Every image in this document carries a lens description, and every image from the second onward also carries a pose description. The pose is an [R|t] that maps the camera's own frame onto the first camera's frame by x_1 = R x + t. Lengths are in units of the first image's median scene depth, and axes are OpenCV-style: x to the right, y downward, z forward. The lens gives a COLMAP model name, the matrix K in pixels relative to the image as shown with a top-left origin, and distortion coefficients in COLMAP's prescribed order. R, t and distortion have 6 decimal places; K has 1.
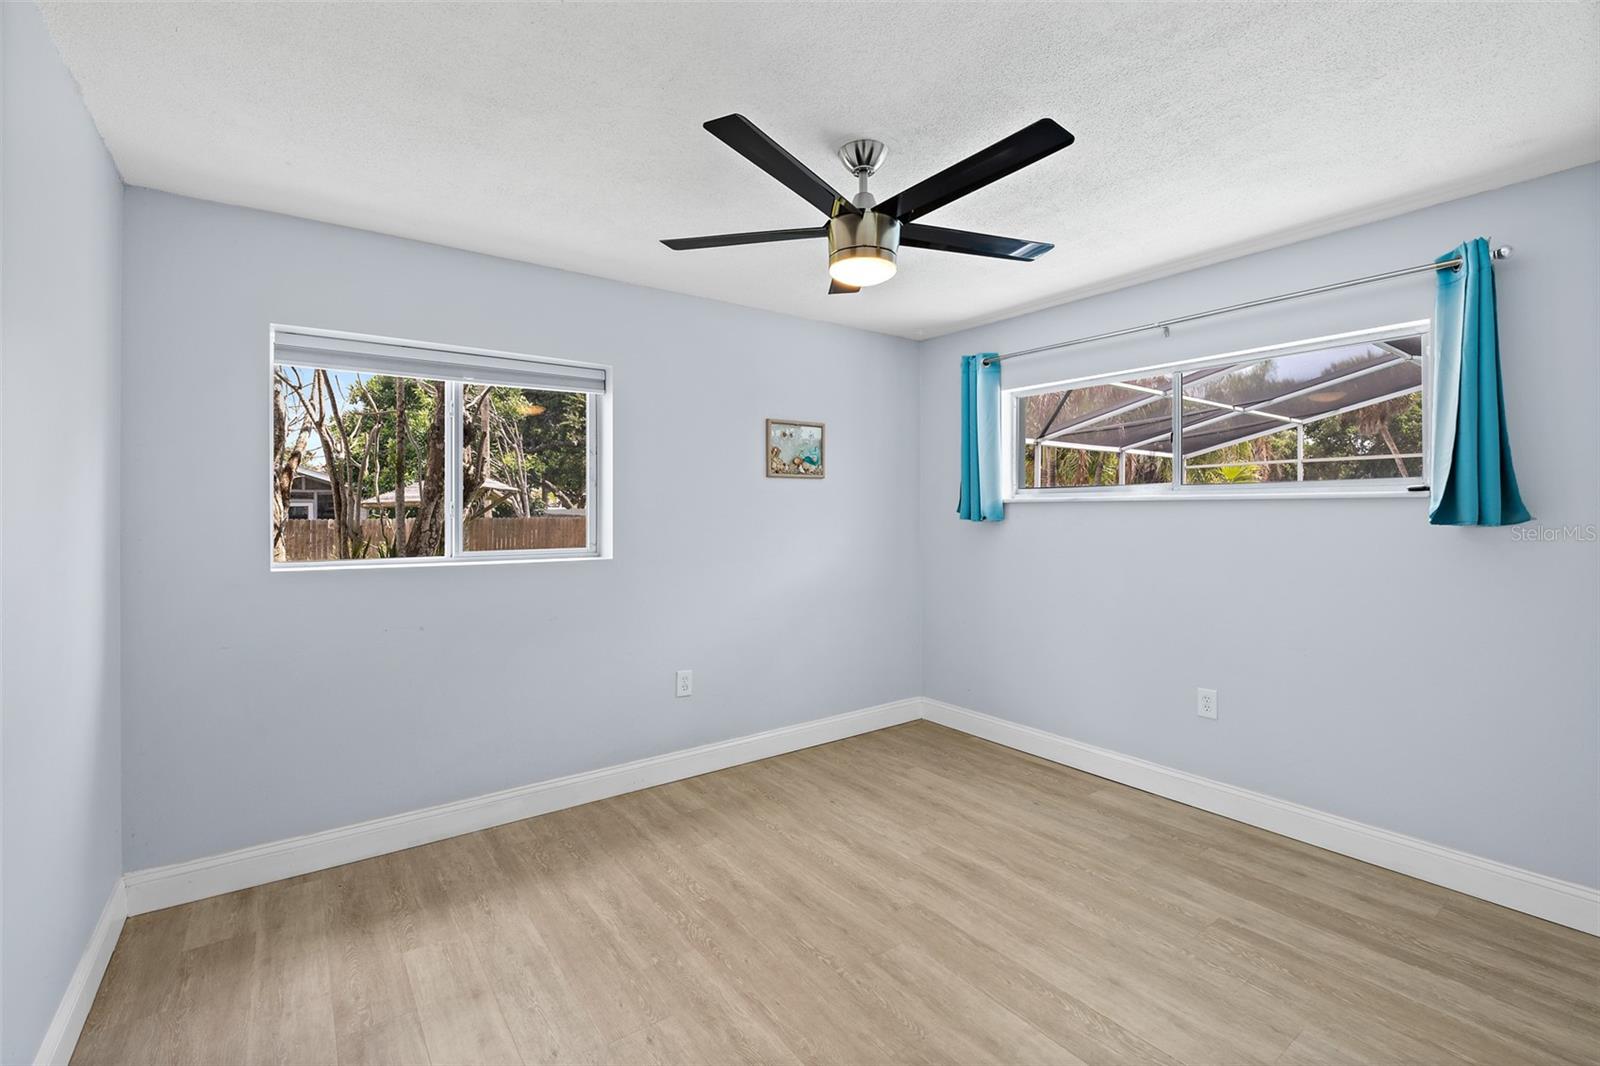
lens RADIAL K [[693.3, 0, 790.6], [0, 693.3, 521.2], [0, 0, 1]] dist [-0.008345, -0.000421]
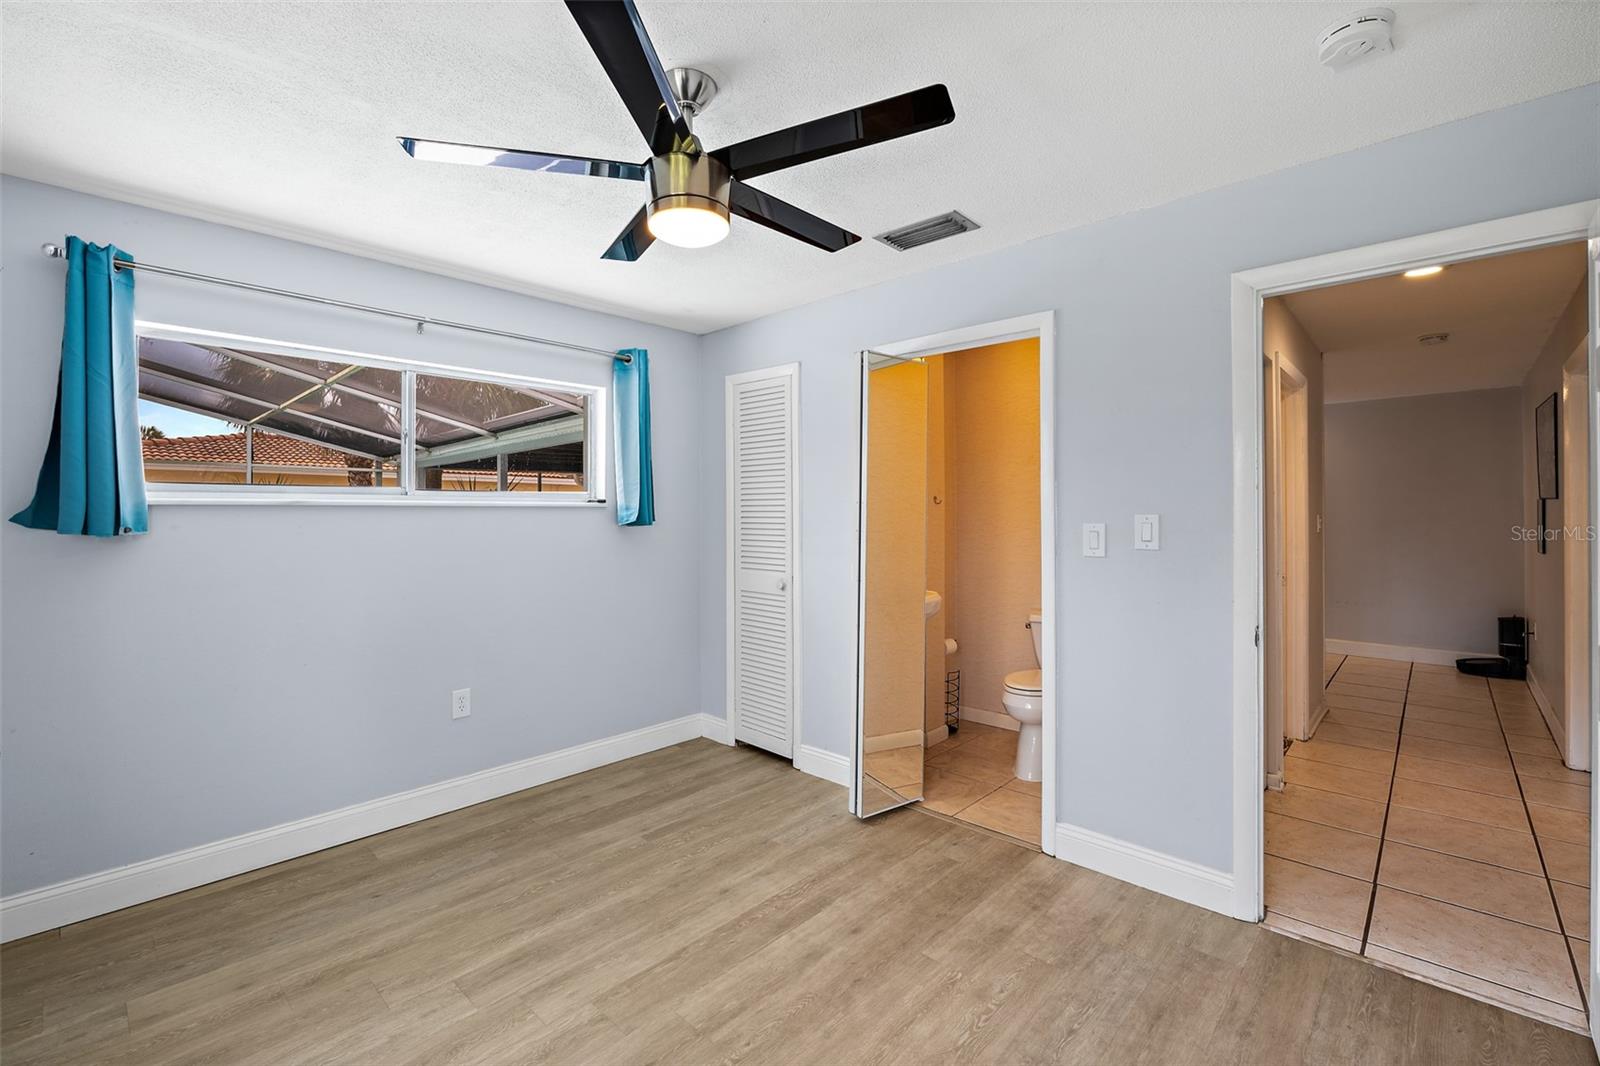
lens RADIAL K [[693.3, 0, 790.6], [0, 693.3, 521.2], [0, 0, 1]] dist [-0.008345, -0.000421]
pose [[-0.182868, -0.003420, 0.983131, -0.578551], [0.021470, 0.999742, 0.007471, -0.005721], [-0.982903, 0.022474, -0.182748, 0.812638]]
